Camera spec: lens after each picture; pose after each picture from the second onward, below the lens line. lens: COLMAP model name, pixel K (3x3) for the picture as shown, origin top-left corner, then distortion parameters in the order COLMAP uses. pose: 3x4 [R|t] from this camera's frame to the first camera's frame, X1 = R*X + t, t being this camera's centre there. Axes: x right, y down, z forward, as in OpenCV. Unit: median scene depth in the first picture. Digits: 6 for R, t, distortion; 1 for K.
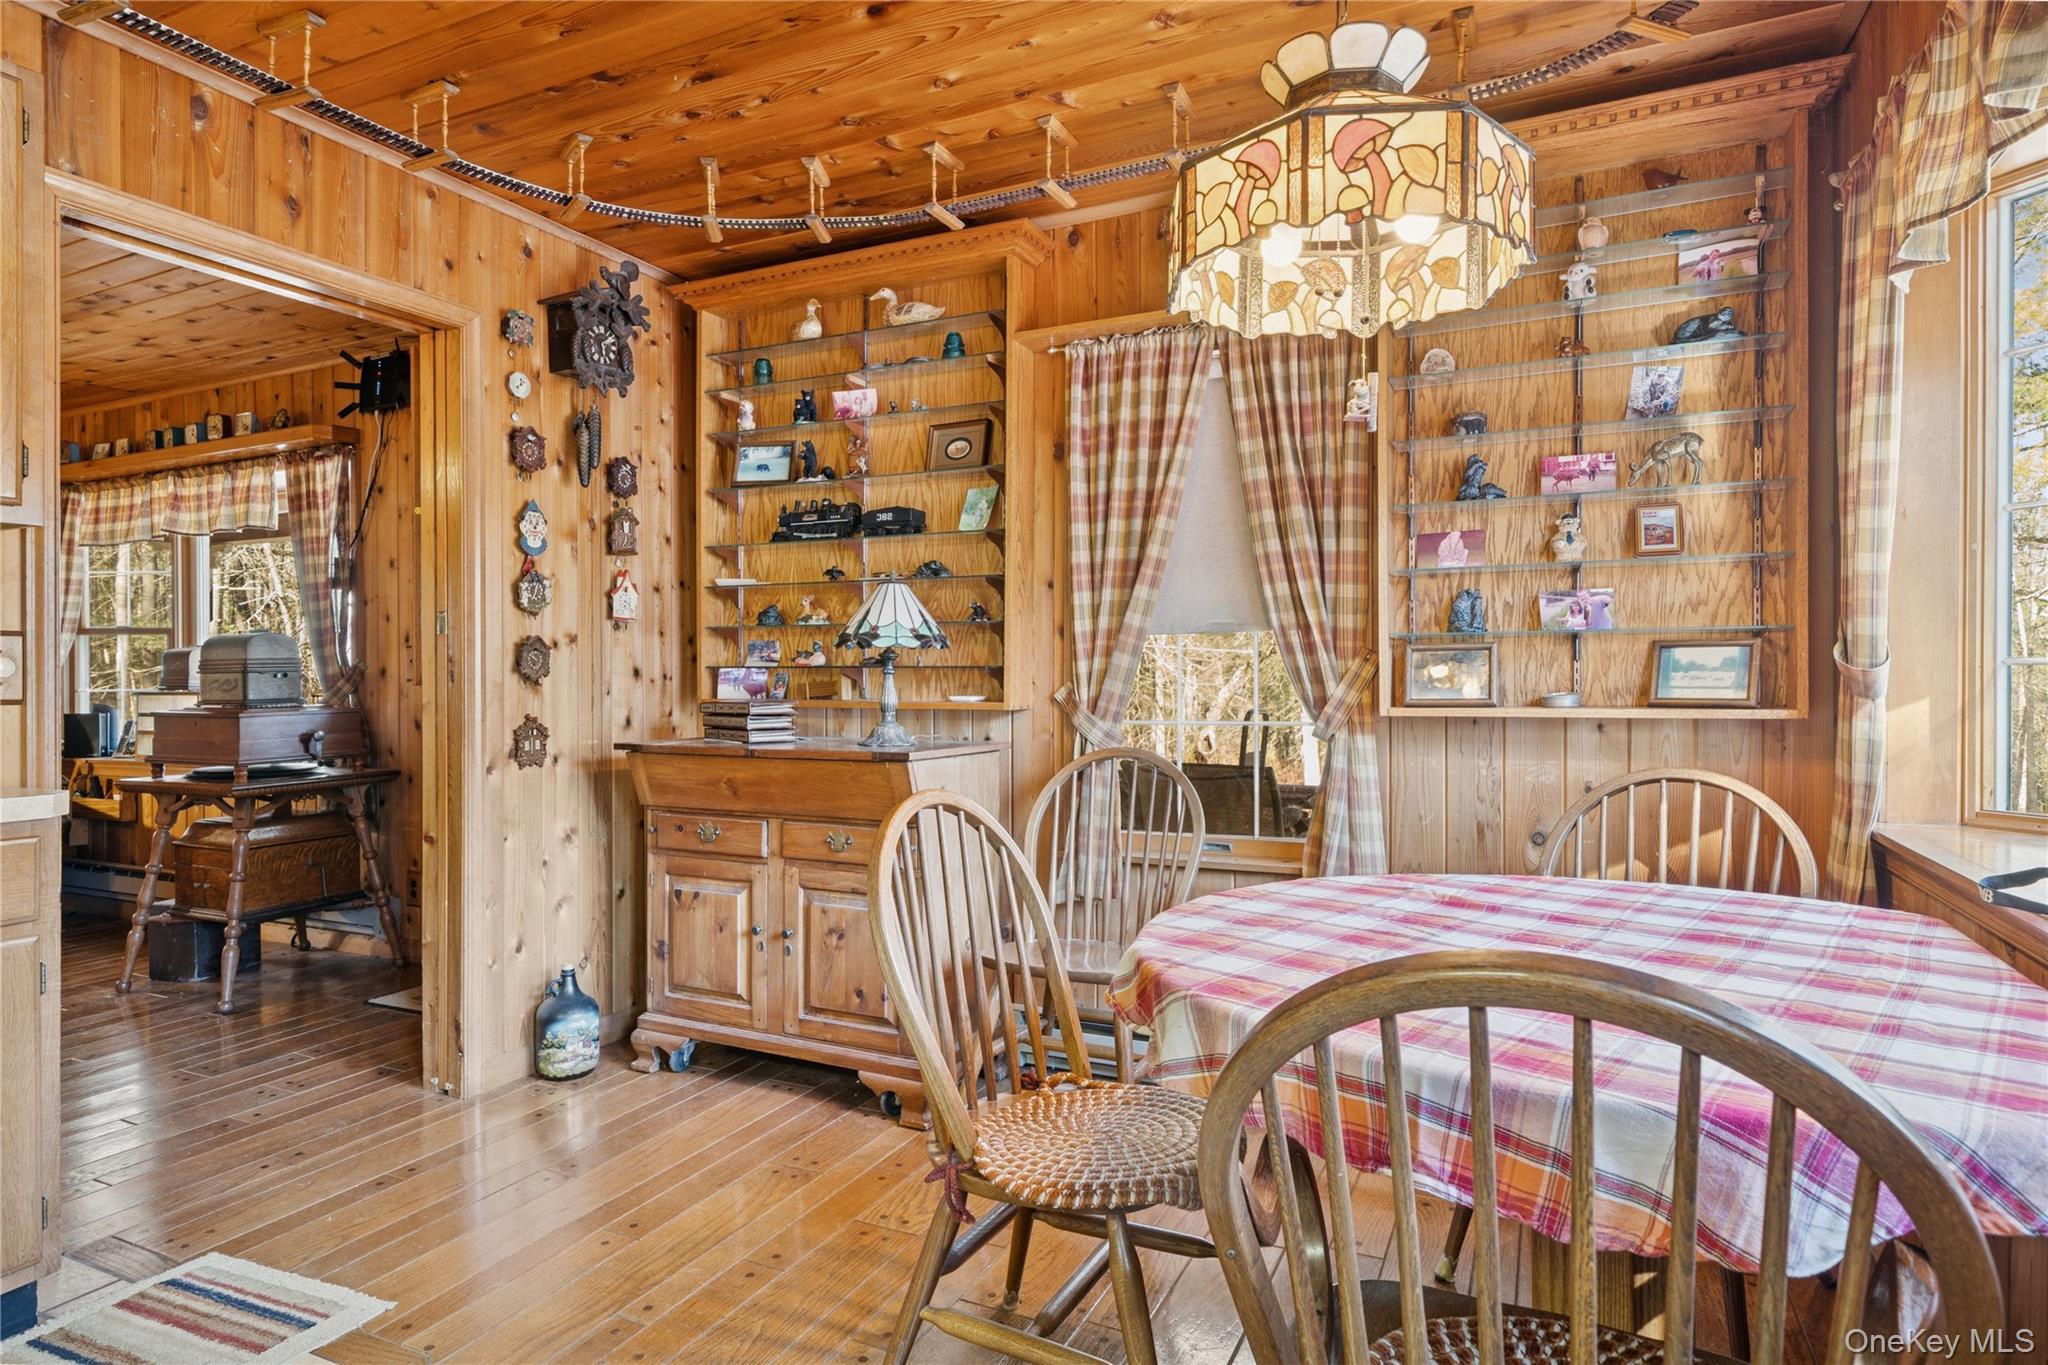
lens RADIAL K [[1100.6, 0, 1043.5], [0, 1100.6, 686.5], [0, 0, 1]] dist [0.001632, 0.000852]
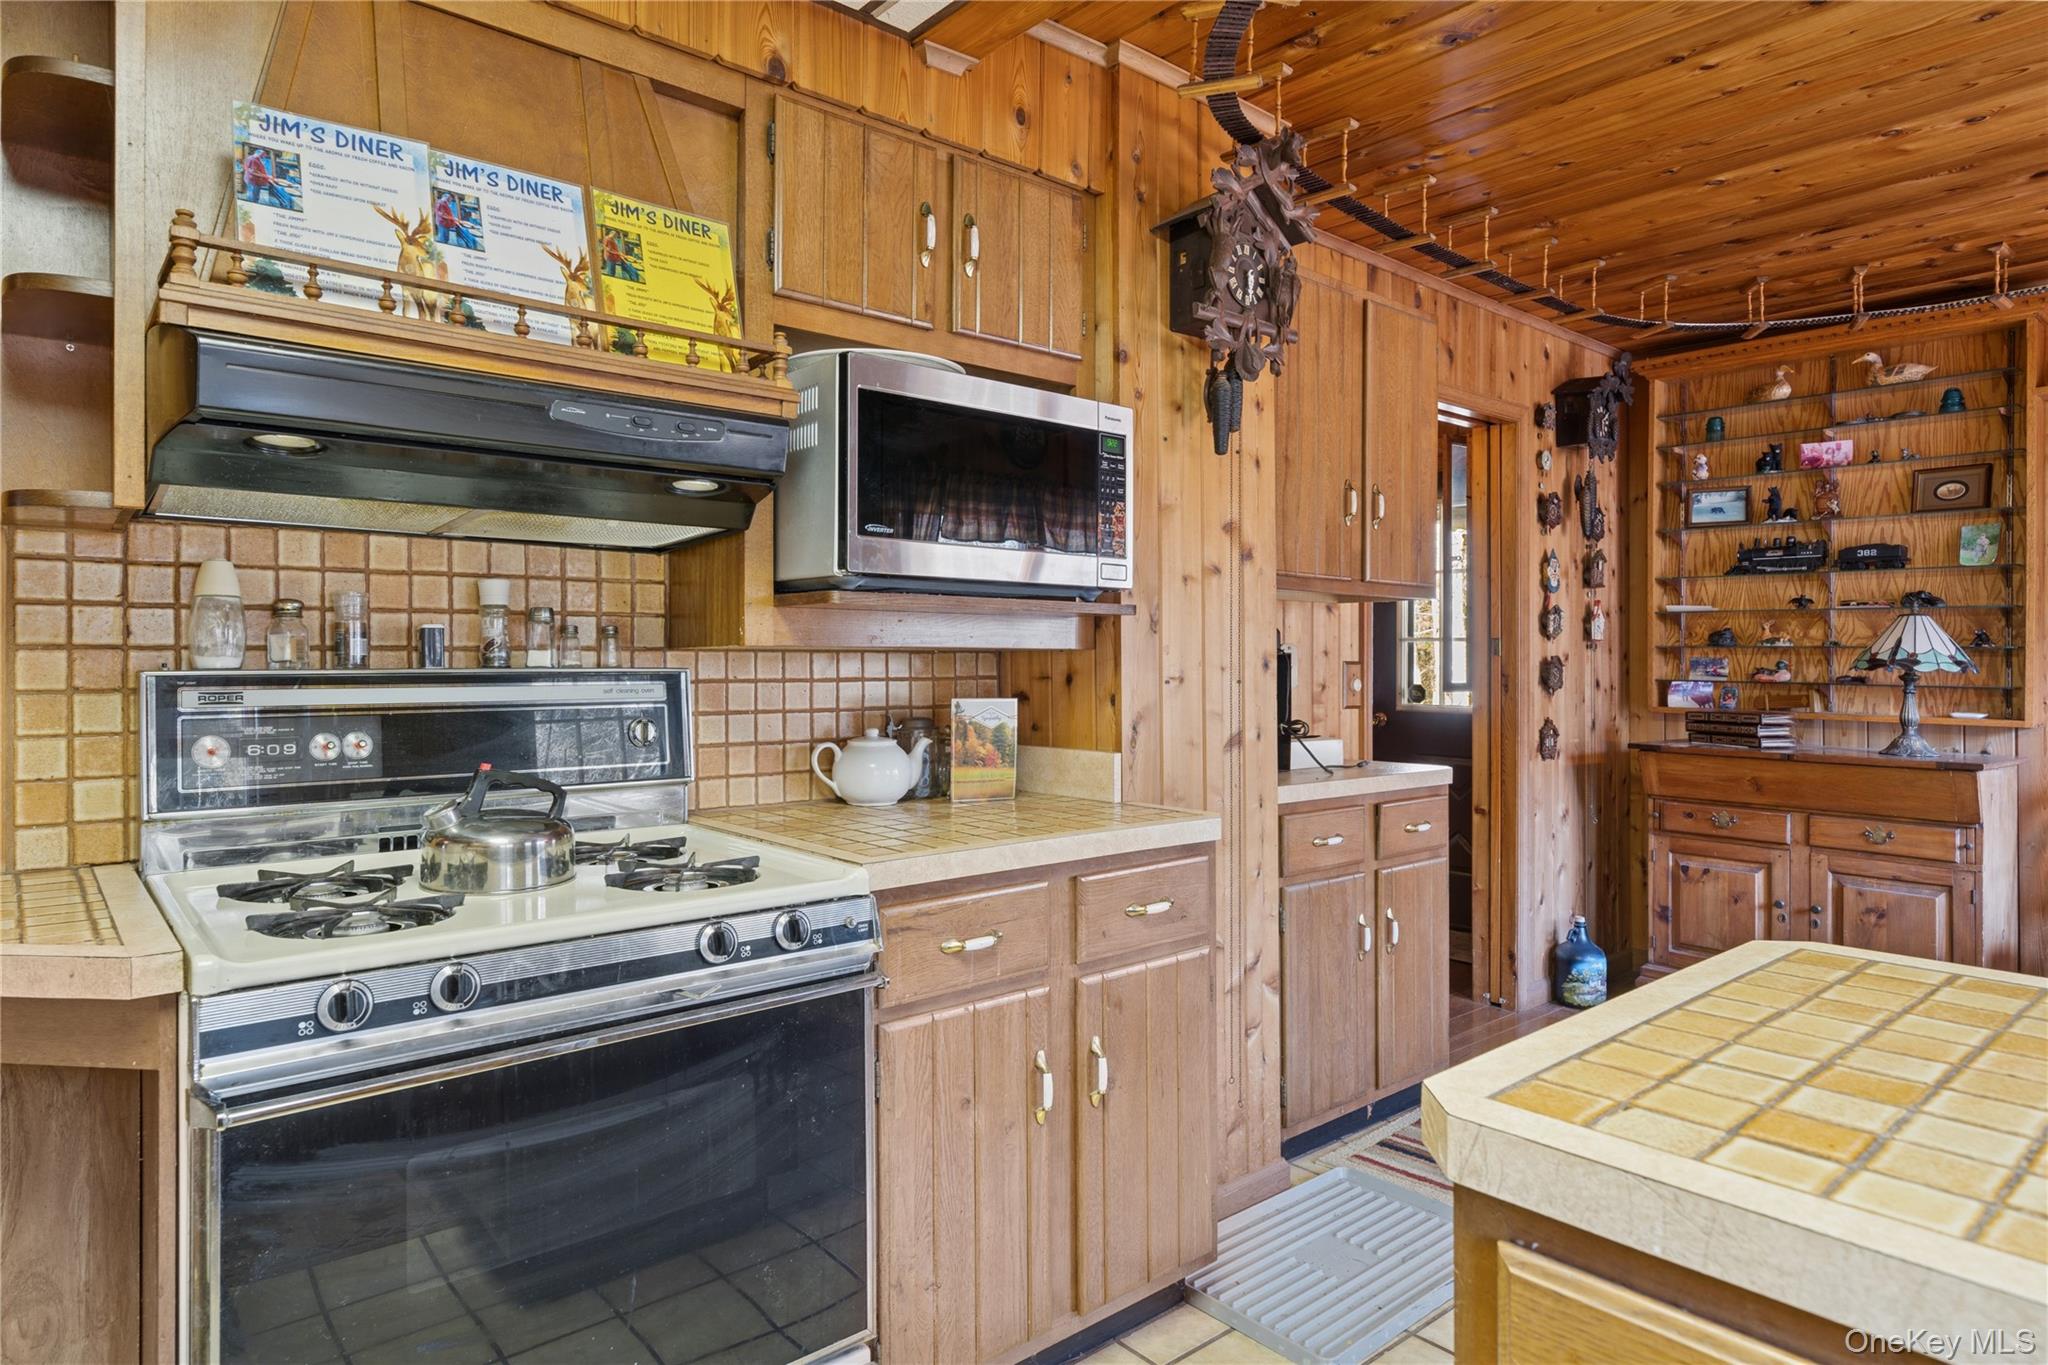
lens RADIAL K [[1177.6, 0, 1024.1], [0, 1177.6, 654.8], [0, 0, 1]] dist [0.004479, 0.000106]
pose [[0.913113, 0.009478, -0.407596, -0.469655], [-0.015576, 0.999811, -0.011644, -0.022467], [0.407408, 0.016981, 0.913088, -0.496647]]
